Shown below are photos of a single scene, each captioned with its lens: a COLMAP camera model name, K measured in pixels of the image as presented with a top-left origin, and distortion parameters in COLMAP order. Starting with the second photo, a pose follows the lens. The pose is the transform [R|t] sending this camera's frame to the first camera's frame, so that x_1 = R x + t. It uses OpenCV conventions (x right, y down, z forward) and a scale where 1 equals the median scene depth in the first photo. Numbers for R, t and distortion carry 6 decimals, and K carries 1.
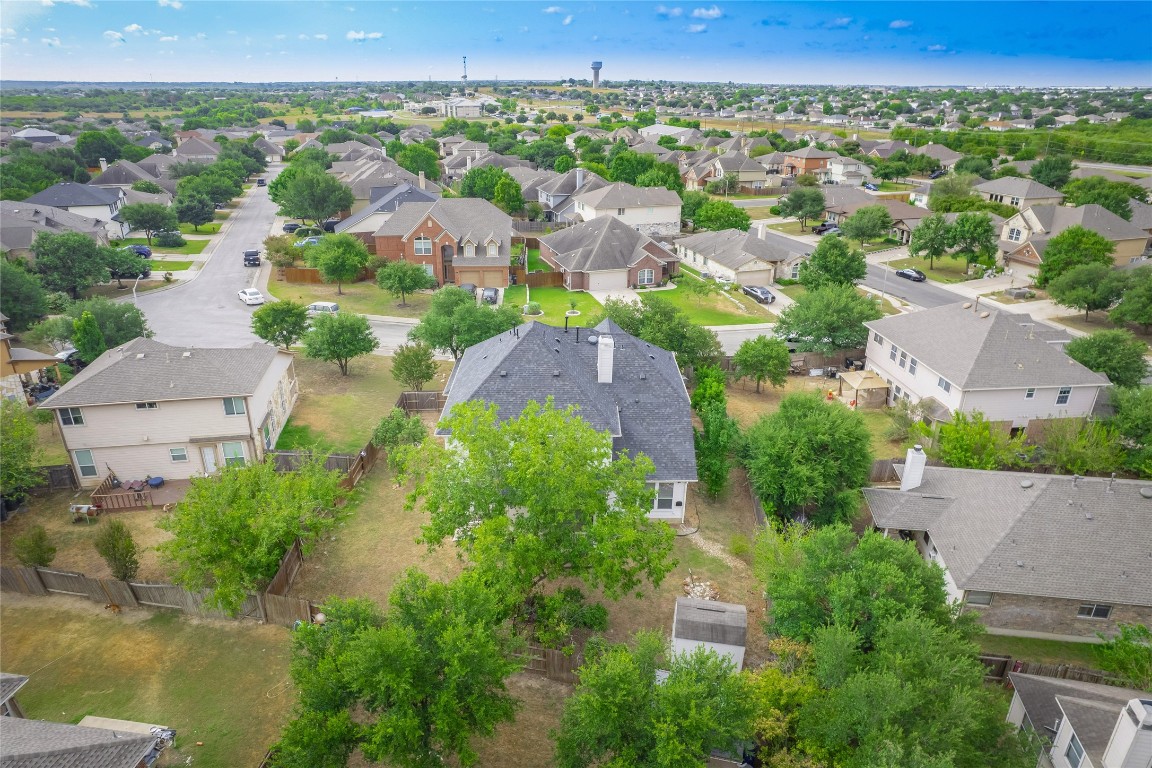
lens RADIAL K [[739.2, 0, 592.6], [0, 739.2, 384.8], [0, 0, 1]] dist [-0.071816, 0.065974]
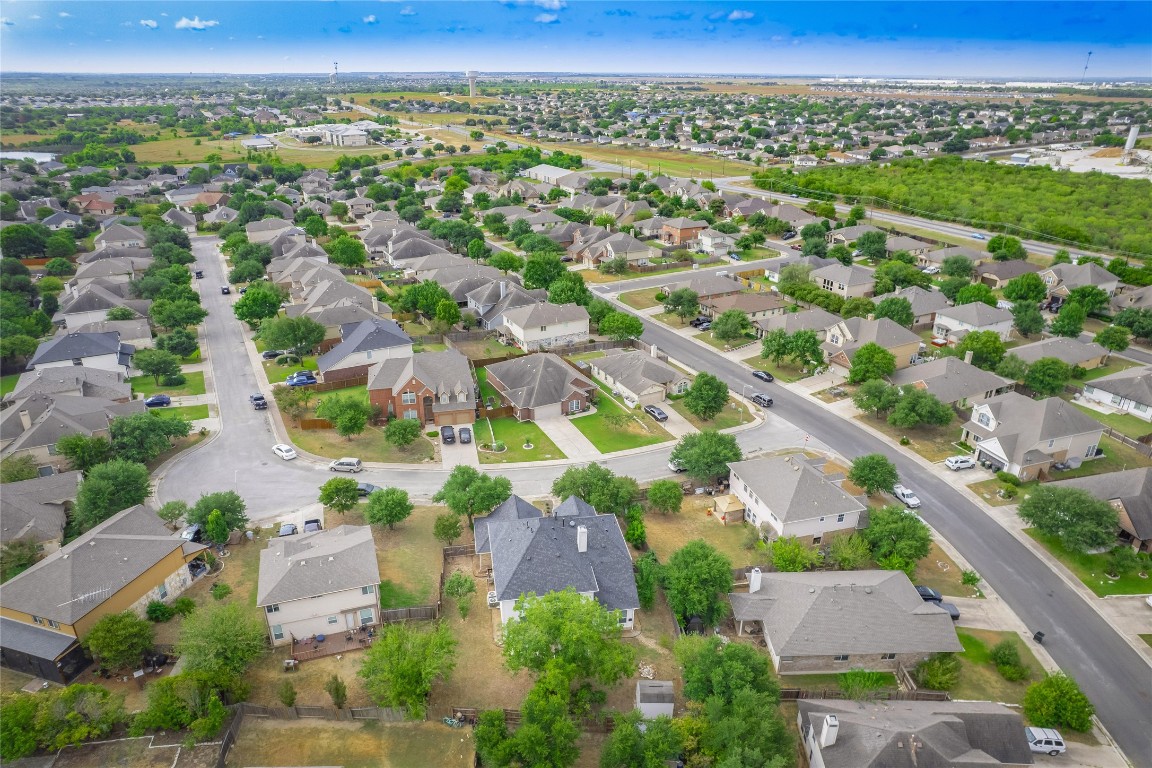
lens RADIAL K [[739.2, 0, 592.6], [0, 739.2, 384.8], [0, 0, 1]] dist [-0.071816, 0.065974]
pose [[0.986621, -0.062868, 0.150419, -0.100235], [0.059898, 0.997911, 0.024195, -0.222117], [-0.151626, -0.014862, 0.988326, -0.364864]]
